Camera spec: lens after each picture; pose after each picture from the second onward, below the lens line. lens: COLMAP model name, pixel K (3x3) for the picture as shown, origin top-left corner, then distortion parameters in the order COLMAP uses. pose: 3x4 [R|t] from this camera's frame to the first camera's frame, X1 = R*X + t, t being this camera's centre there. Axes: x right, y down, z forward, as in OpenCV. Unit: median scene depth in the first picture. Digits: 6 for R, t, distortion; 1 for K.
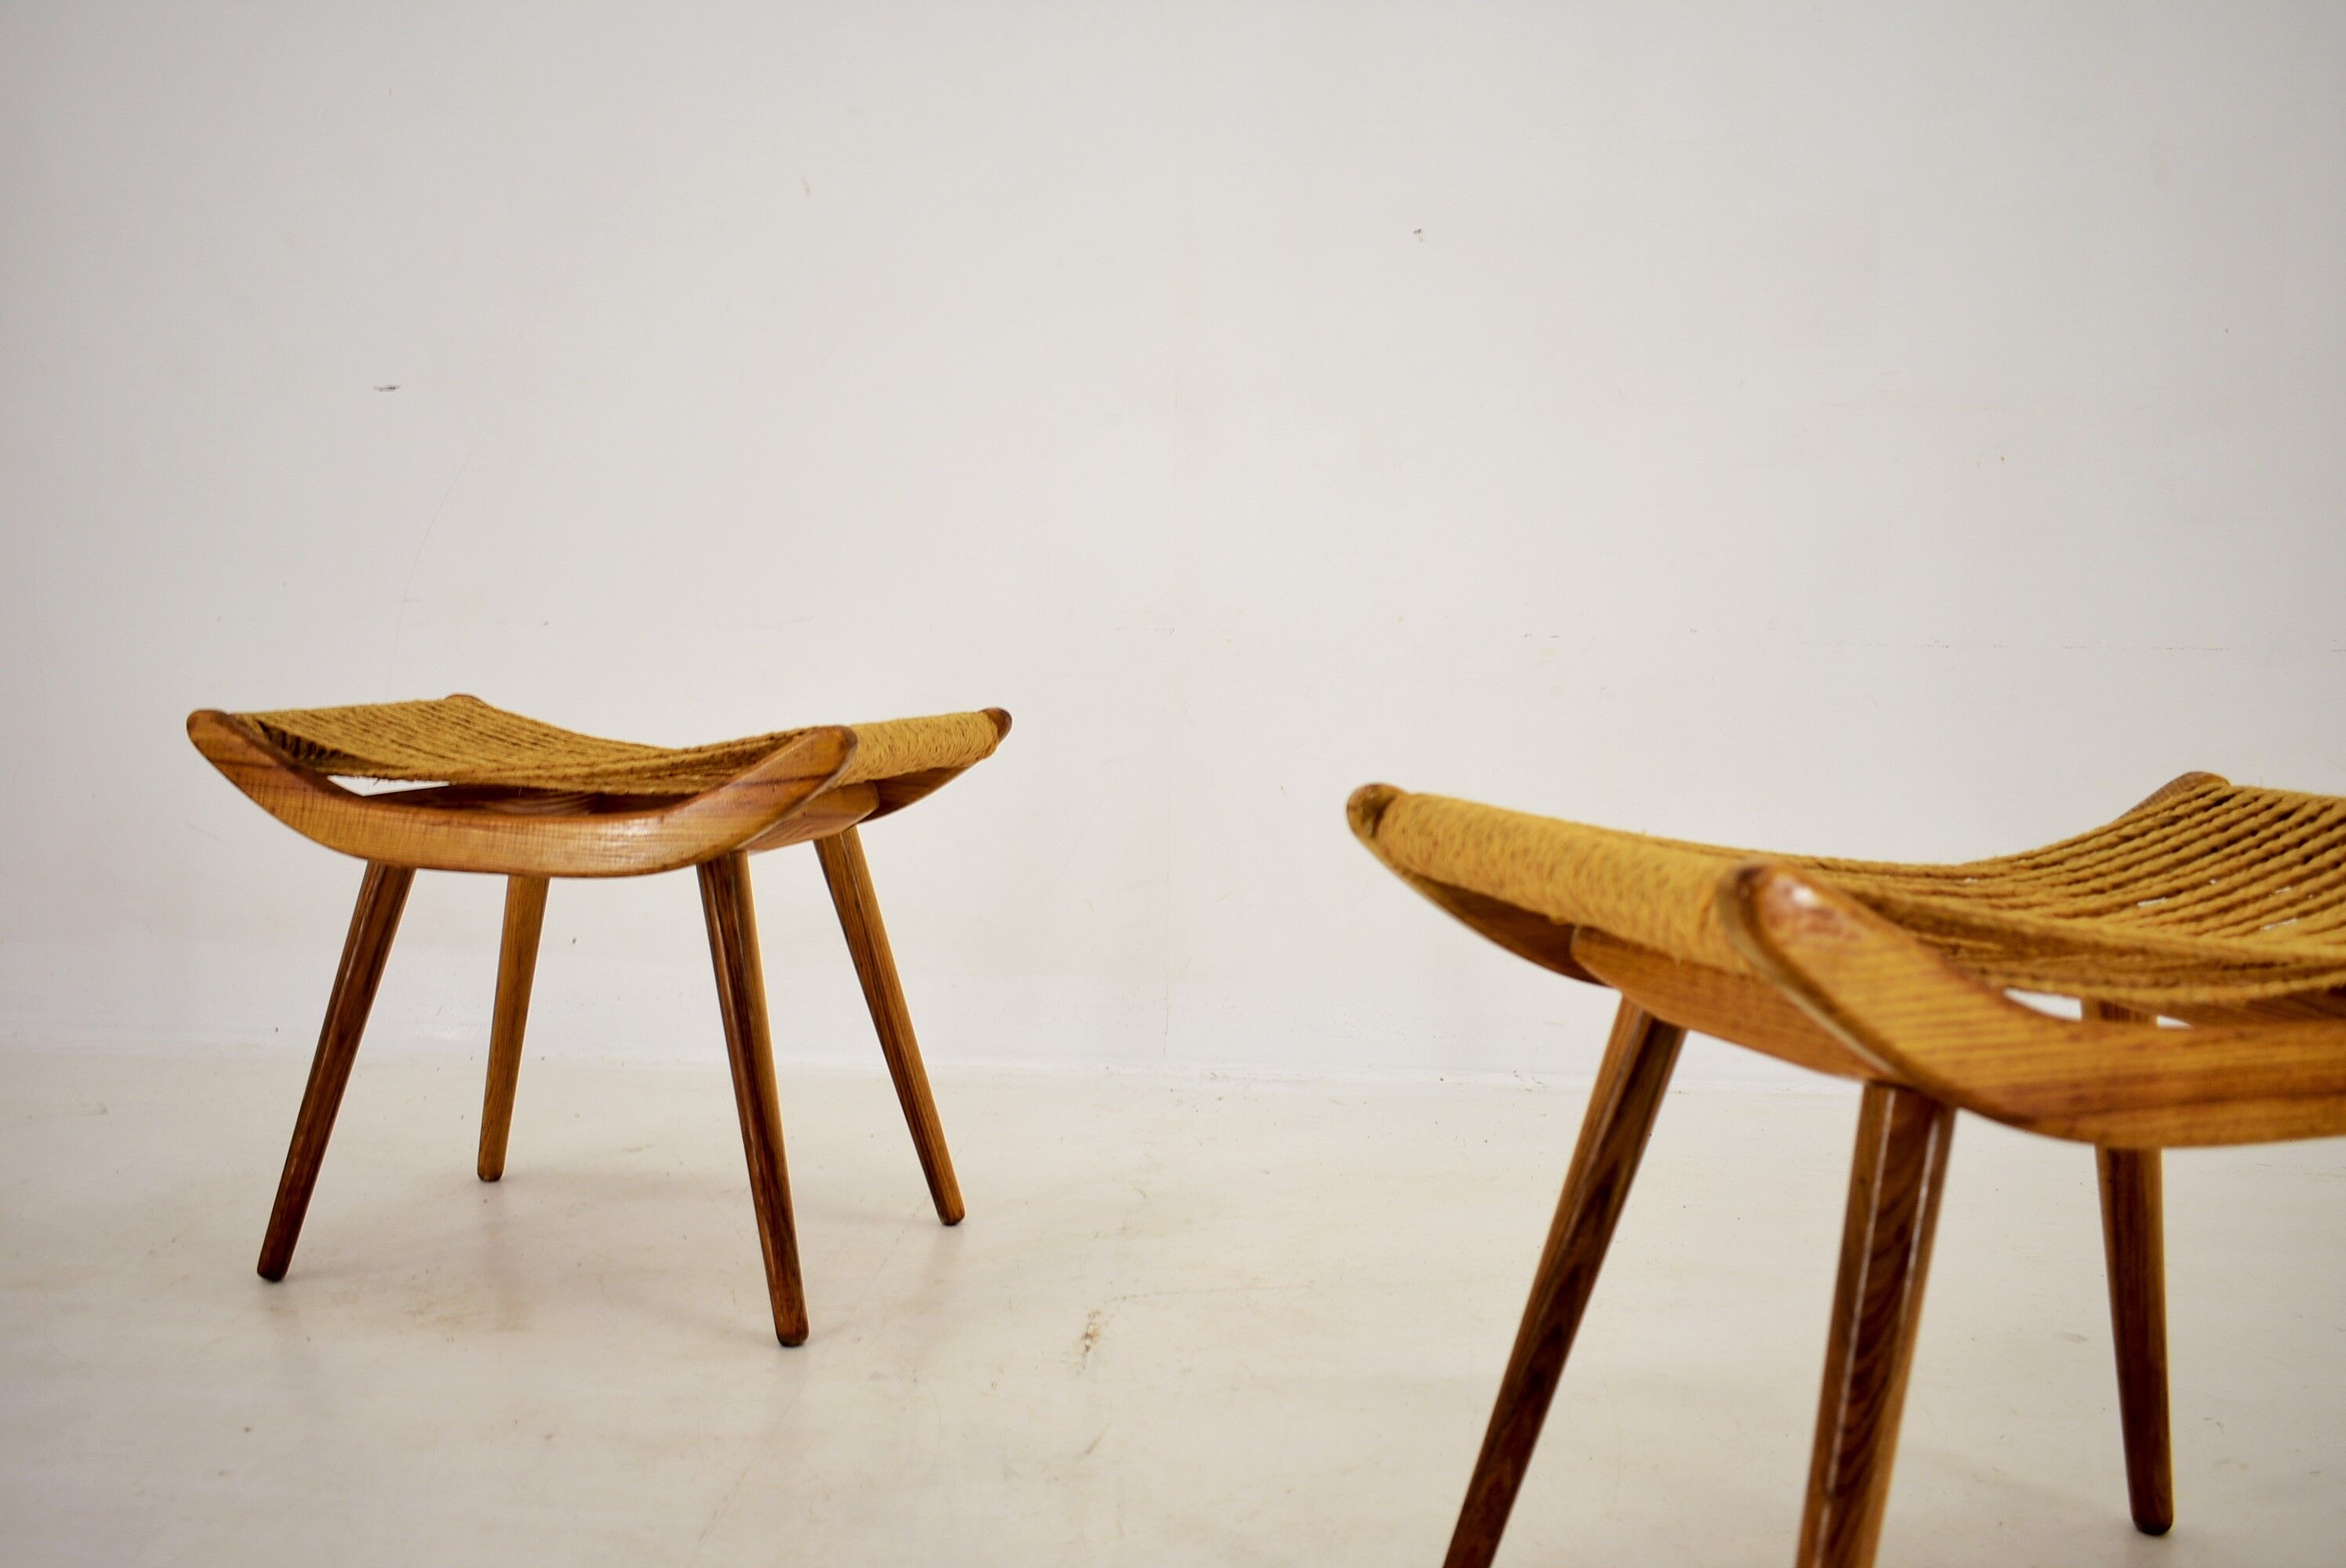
lens RADIAL K [[2089.4, 0, 1173.0], [0, 2089.4, 784.0], [0, 0, 1]] dist [-0.036932, 0.002934]
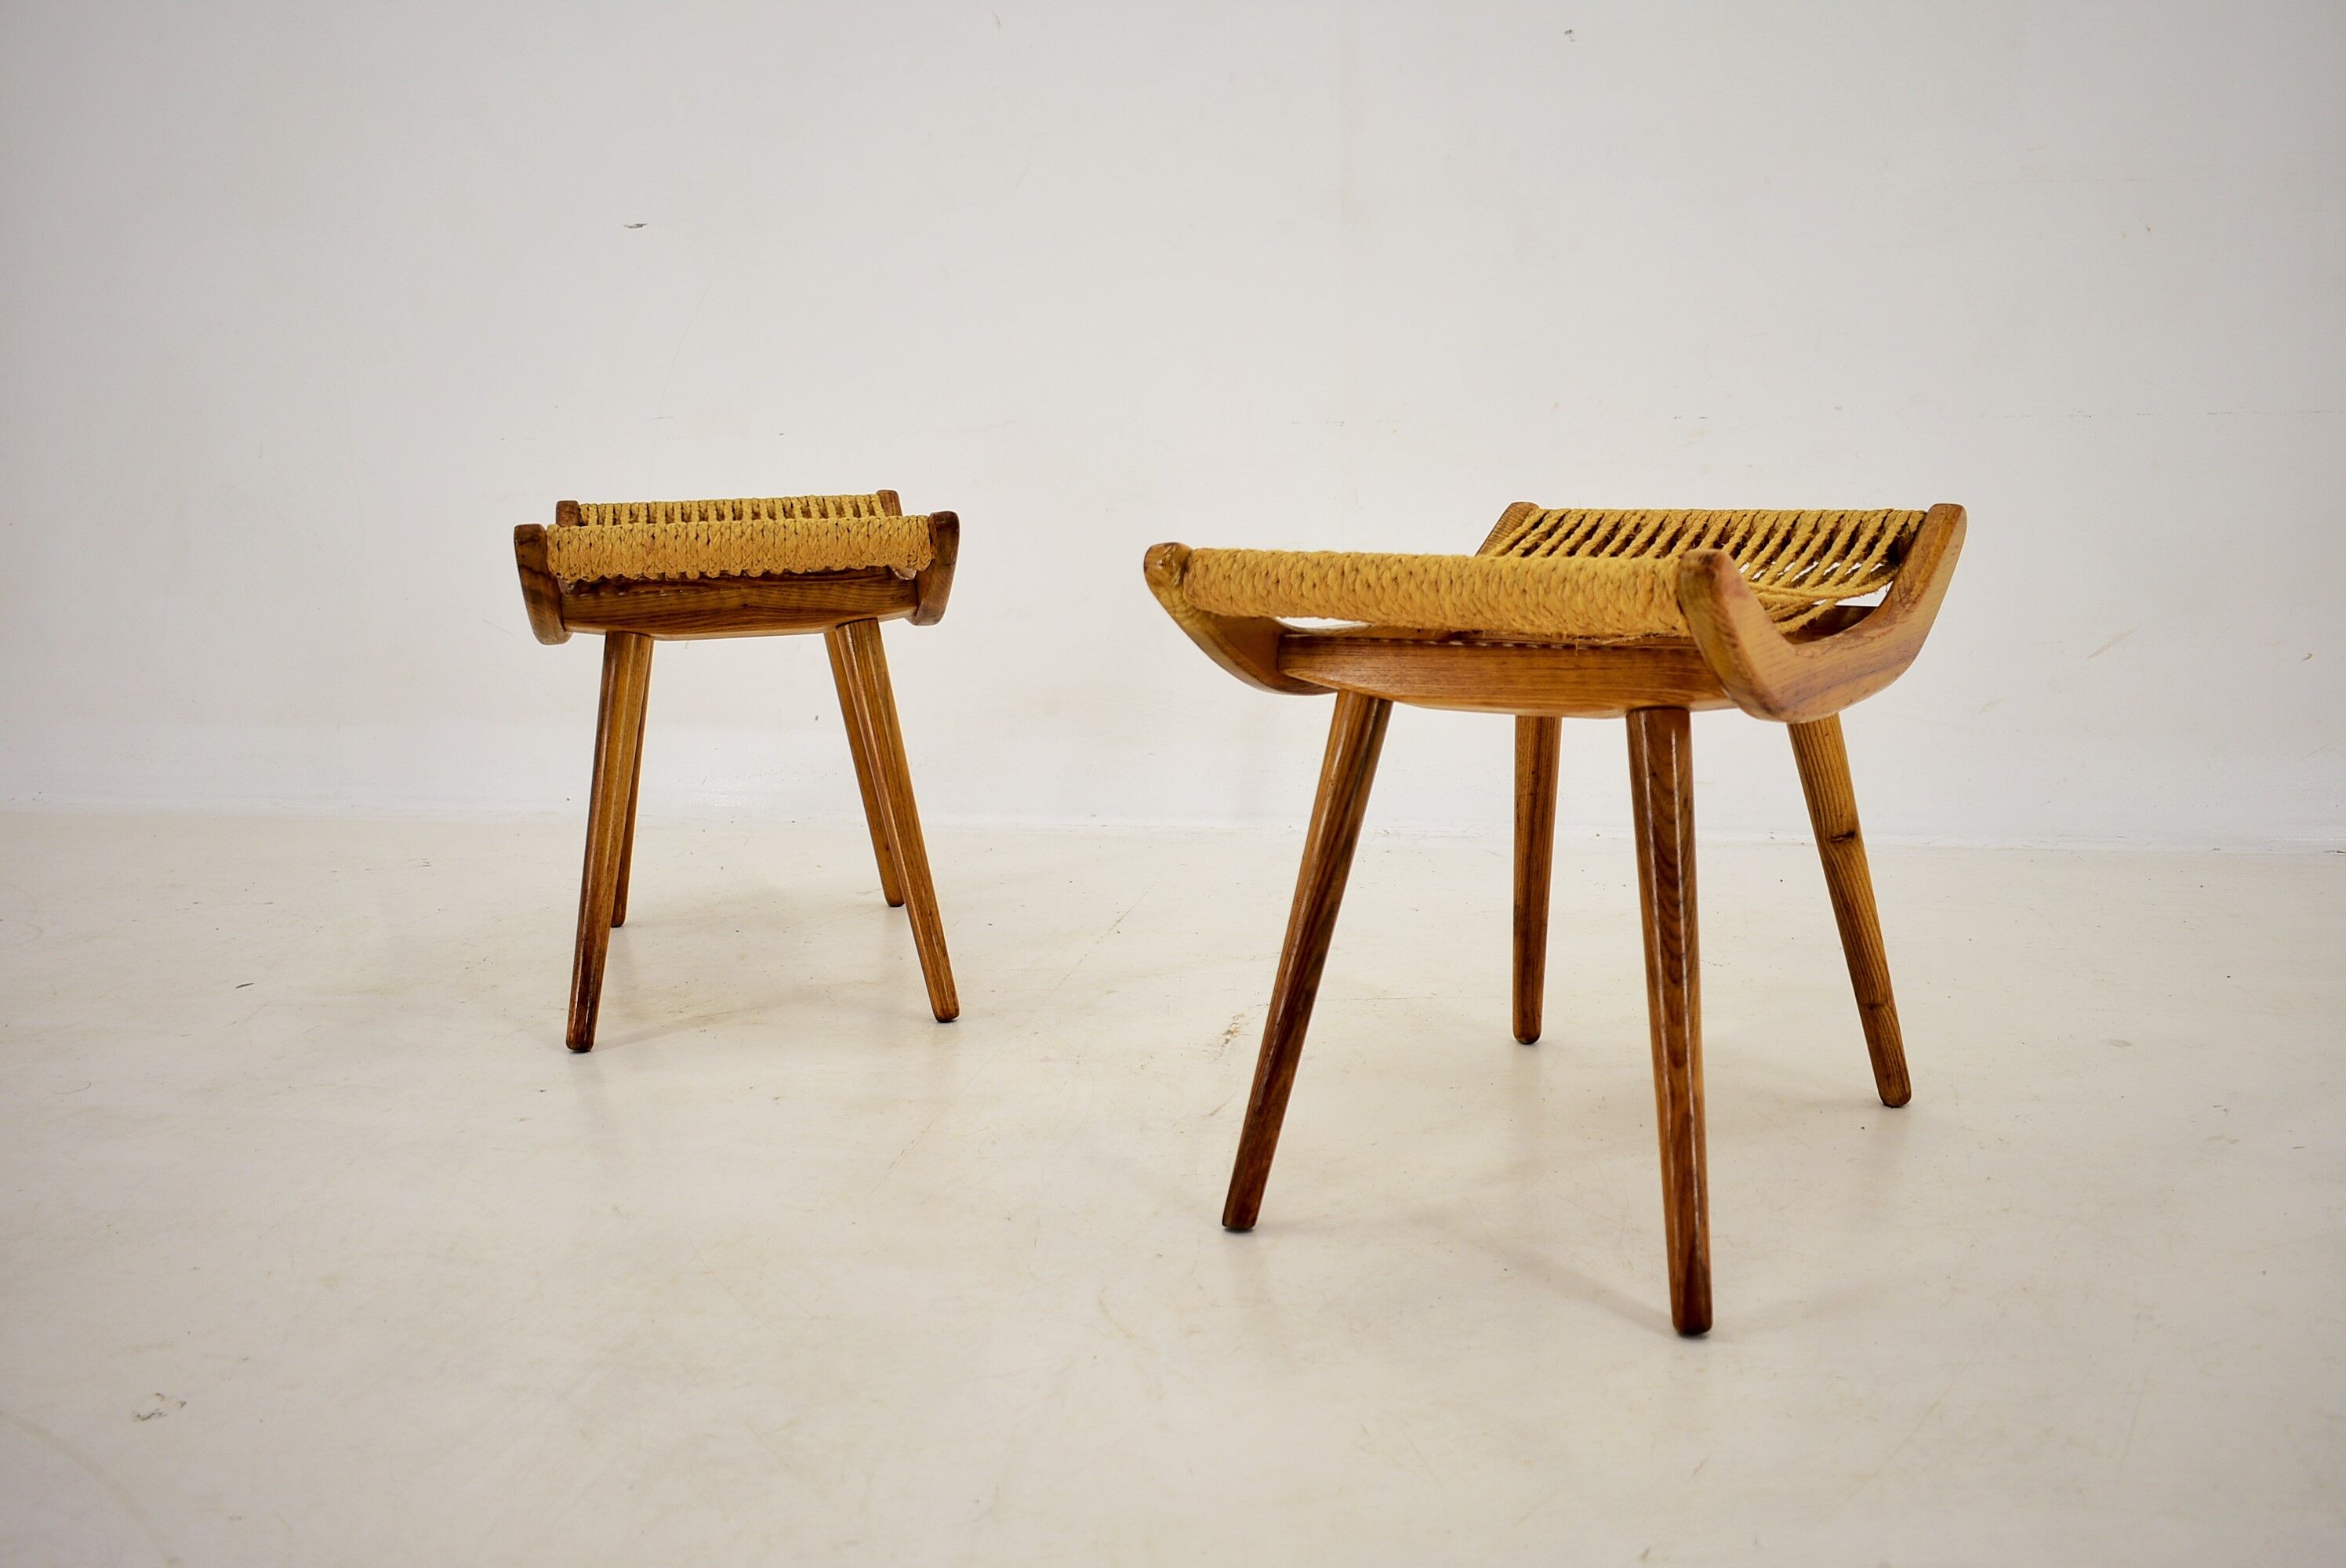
lens RADIAL K [[2089.4, 0, 1173.0], [0, 2089.4, 784.0], [0, 0, 1]] dist [-0.036932, 0.002934]
pose [[0.784109, -0.144822, 0.603490, -0.435945], [0.090076, 0.988653, 0.120216, -0.005406], [-0.614052, -0.039902, 0.788256, 0.024122]]
